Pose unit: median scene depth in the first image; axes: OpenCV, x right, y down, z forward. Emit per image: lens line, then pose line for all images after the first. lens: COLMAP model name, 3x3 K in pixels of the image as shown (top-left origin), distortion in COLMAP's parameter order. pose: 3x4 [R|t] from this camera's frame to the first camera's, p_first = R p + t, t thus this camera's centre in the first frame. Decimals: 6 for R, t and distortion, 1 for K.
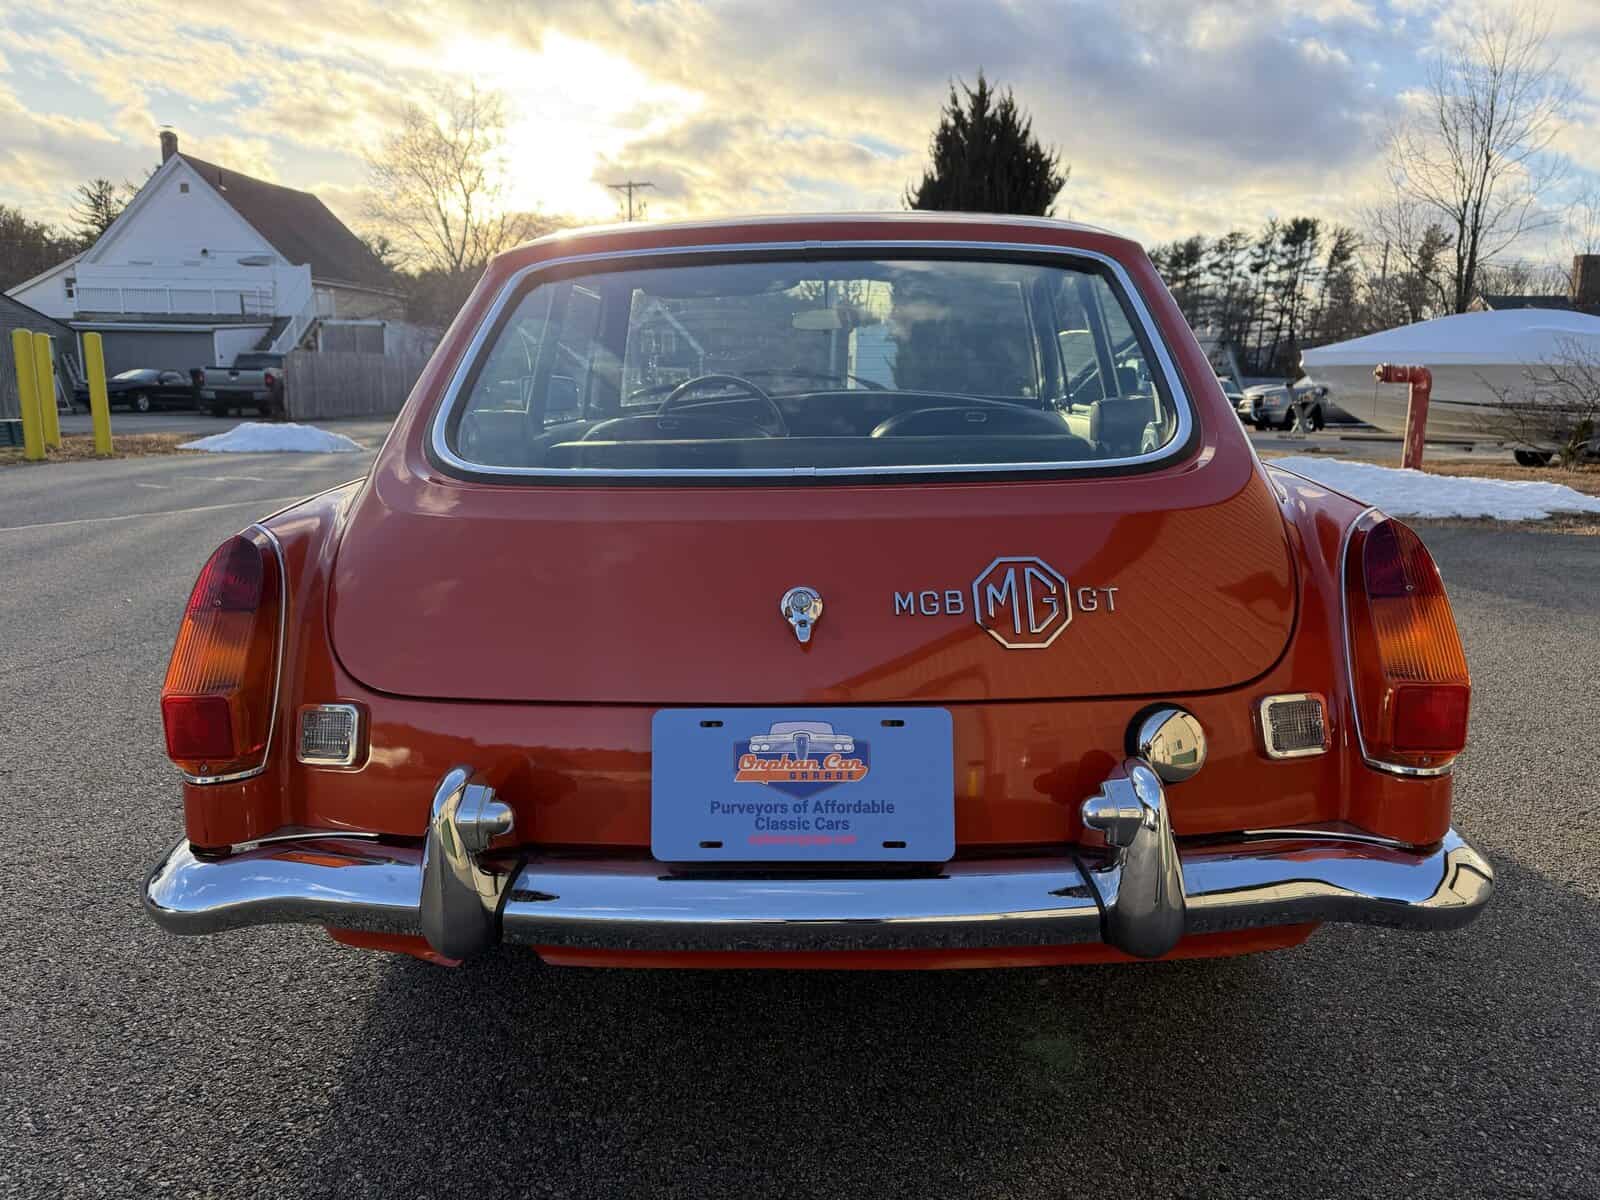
lens RADIAL K [[1147.6, 0, 813.6], [0, 1147.6, 594.8], [0, 0, 1]] dist [0.006879, -0.011161]
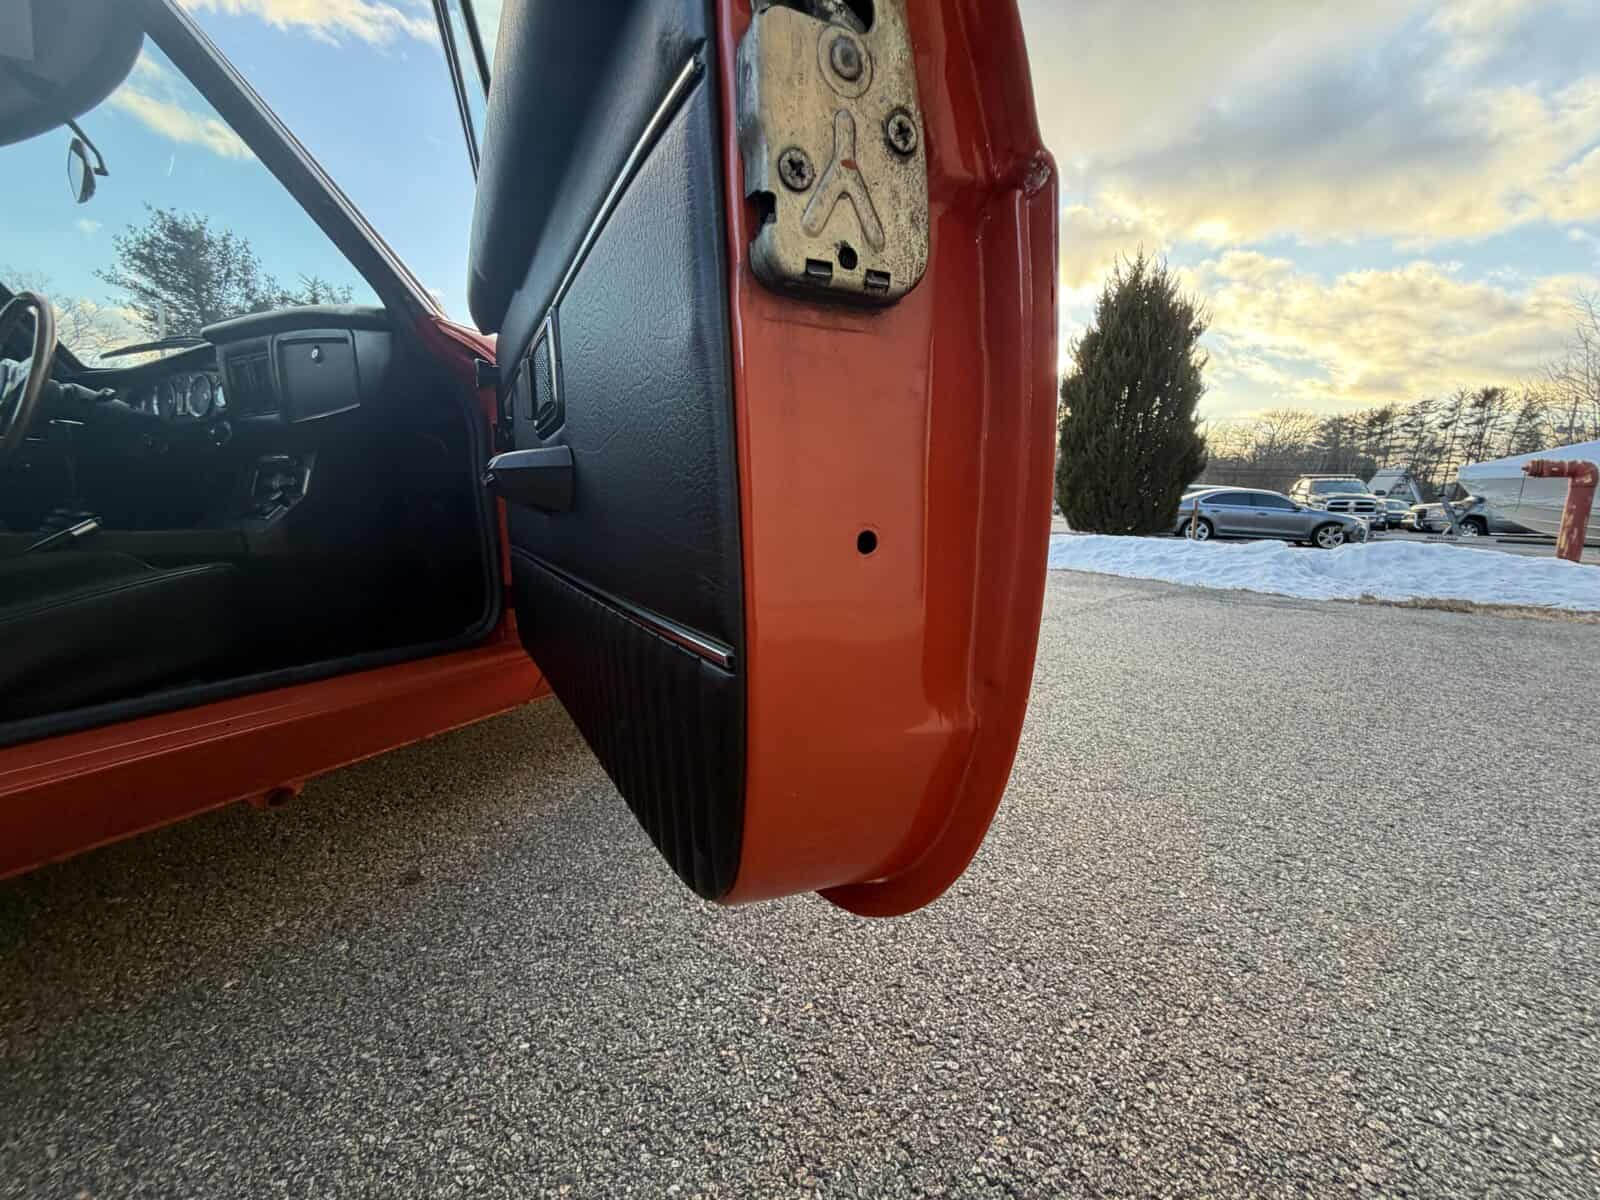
lens RADIAL K [[628.7, 0, 809.4], [0, 628.7, 601.3], [0, 0, 1]] dist [-0.003703, 0.000506]
pose [[0.911916, 0.076811, -0.403125, 0.063773], [-0.087528, 0.996128, -0.008197, -0.005753], [0.400934, 0.042760, 0.915108, 0.105481]]
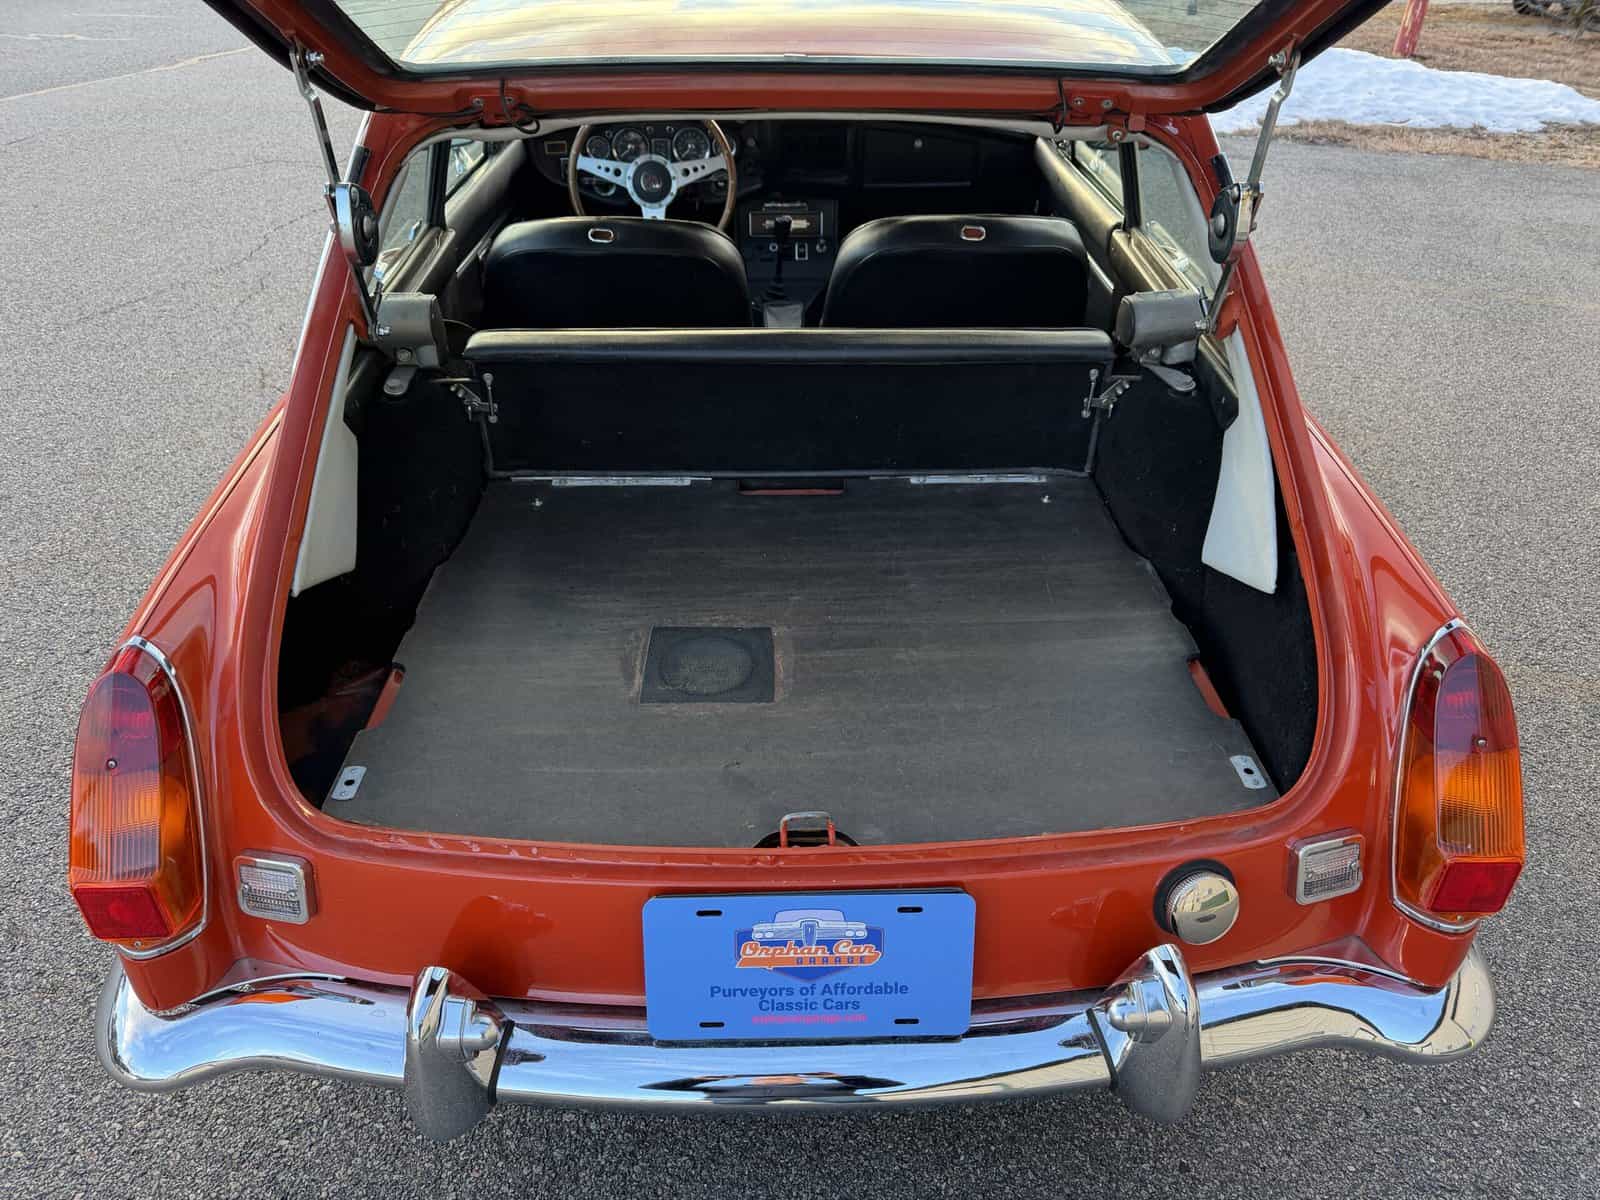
lens RADIAL K [[1147.6, 0, 810.7], [0, 1147.6, 622.3], [0, 0, 1]] dist [0.006879, -0.011161]
pose [[0.997893, -0.010211, 0.064075, -0.003035], [-0.016203, 0.917032, 0.398485, -0.021111], [-0.062827, -0.398684, 0.914934, 0.012794]]
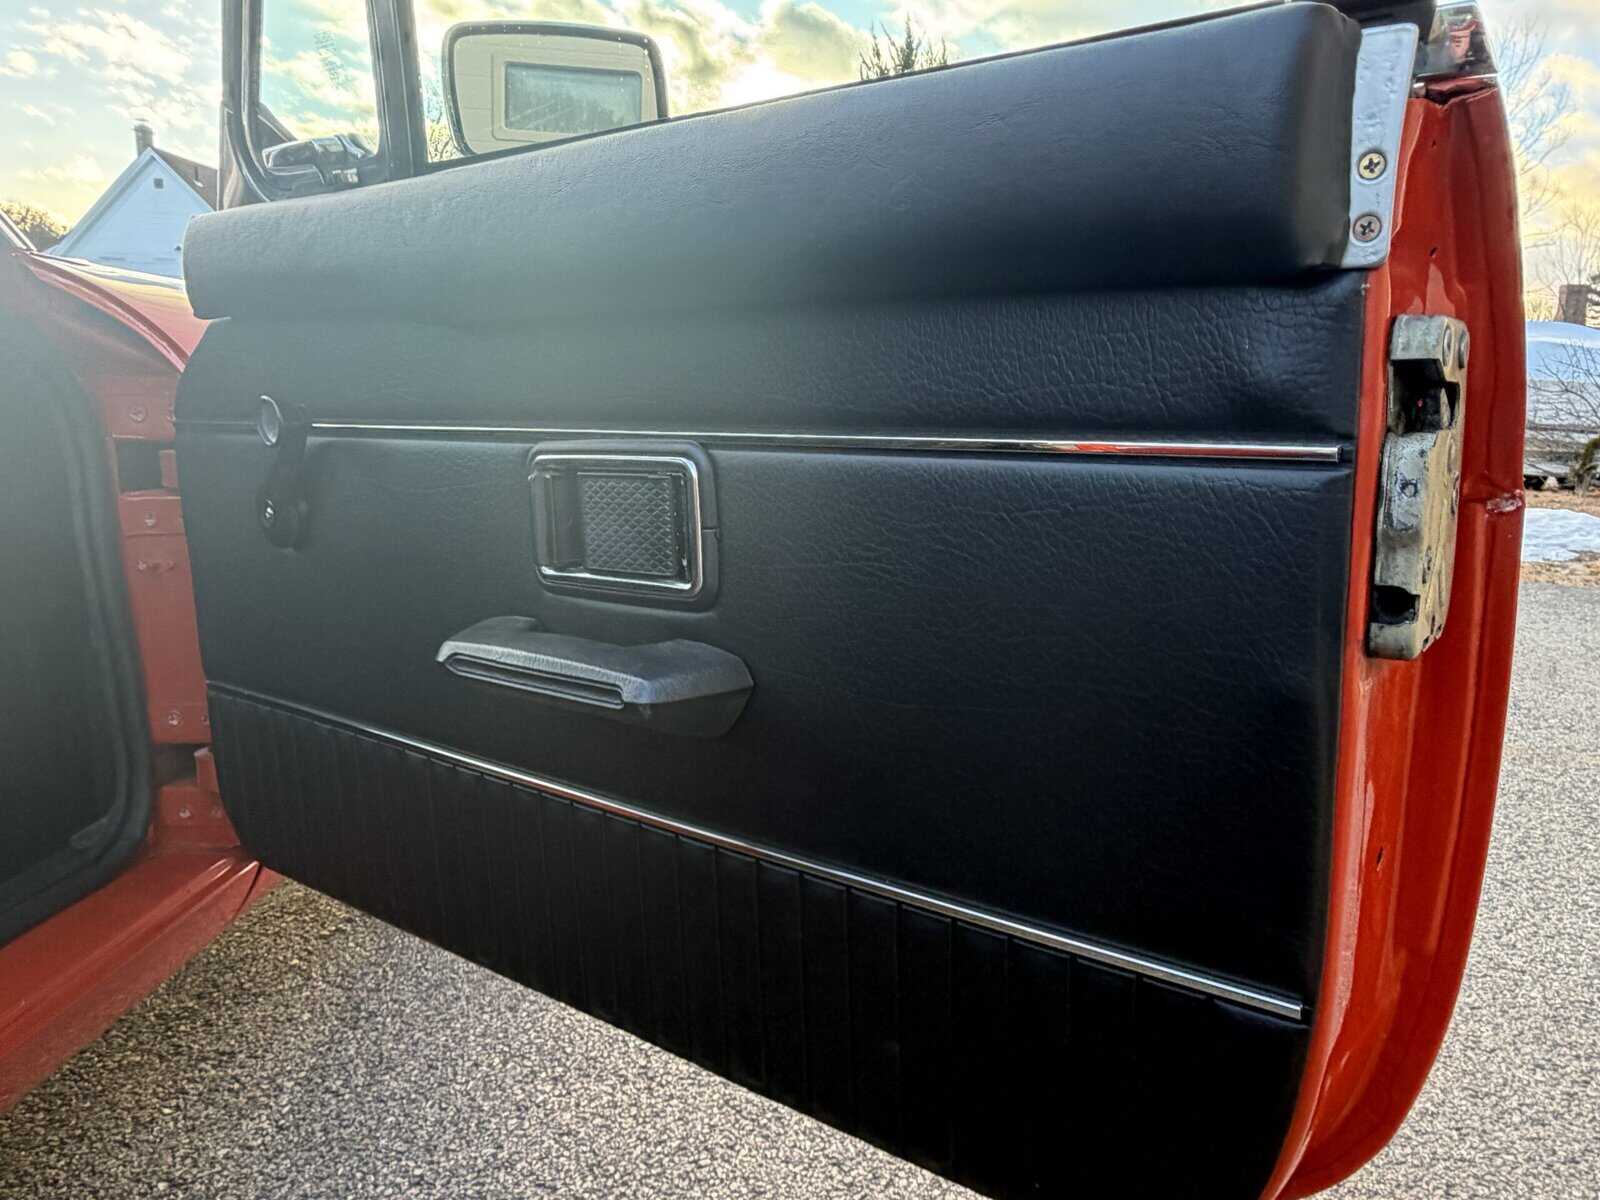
lens RADIAL K [[1082.9, 0, 852.8], [0, 1082.9, 587.4], [0, 0, 1]] dist [-0.016837, 0.012117]
pose [[0.999833, 0.014723, 0.010790, 0.050900], [-0.014622, 0.999849, -0.009430, -0.011482], [-0.010927, 0.009271, 0.999897, 0.096747]]
